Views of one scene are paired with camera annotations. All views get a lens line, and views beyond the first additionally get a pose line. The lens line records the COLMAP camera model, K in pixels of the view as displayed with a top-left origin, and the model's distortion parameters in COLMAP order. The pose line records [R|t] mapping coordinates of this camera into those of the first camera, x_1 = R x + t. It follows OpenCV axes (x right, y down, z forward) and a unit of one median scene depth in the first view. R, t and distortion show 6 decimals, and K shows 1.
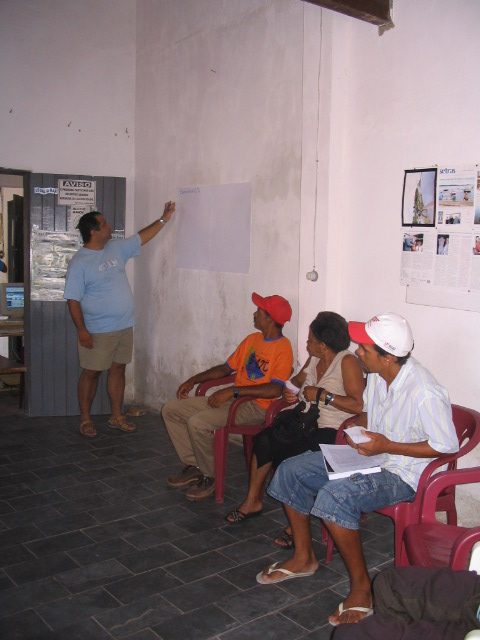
lens RADIAL K [[691.7, 0, 240.0], [0, 691.7, 320.0], [0, 0, 1]] dist [-0.181438, 0.222095]
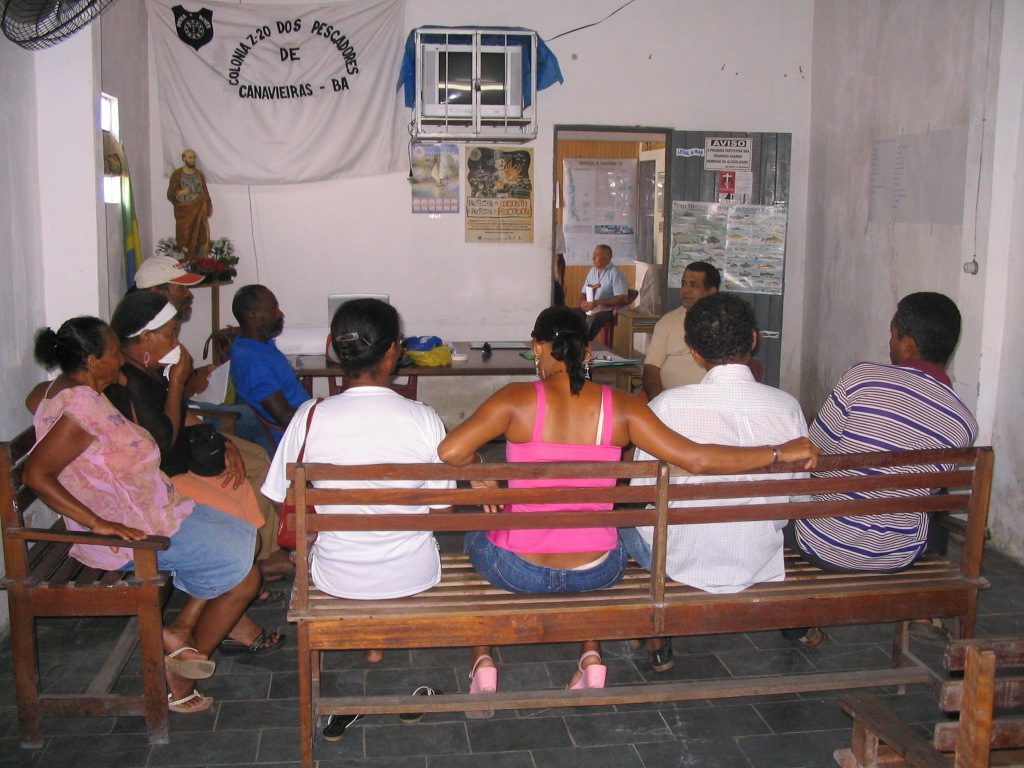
lens RADIAL K [[1106.8, 0, 512.0], [0, 1106.8, 384.0], [0, 0, 1]] dist [-0.181438, 0.222095]
pose [[0.858547, 0.076569, -0.506985, 0.326203], [-0.047657, 0.996423, 0.069783, 0.009024], [0.510515, -0.035750, 0.859125, -0.373320]]
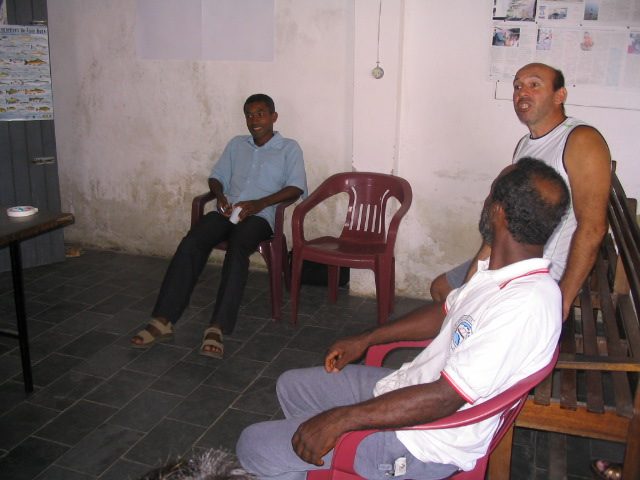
lens RADIAL K [[691.7, 0, 320.0], [0, 691.7, 240.0], [0, 0, 1]] dist [-0.181438, 0.222095]
pose [[0.841189, -0.153077, 0.518622, -0.520649], [0.056924, 0.978833, 0.196585, -0.033579], [-0.537737, -0.135843, 0.832097, 0.294551]]
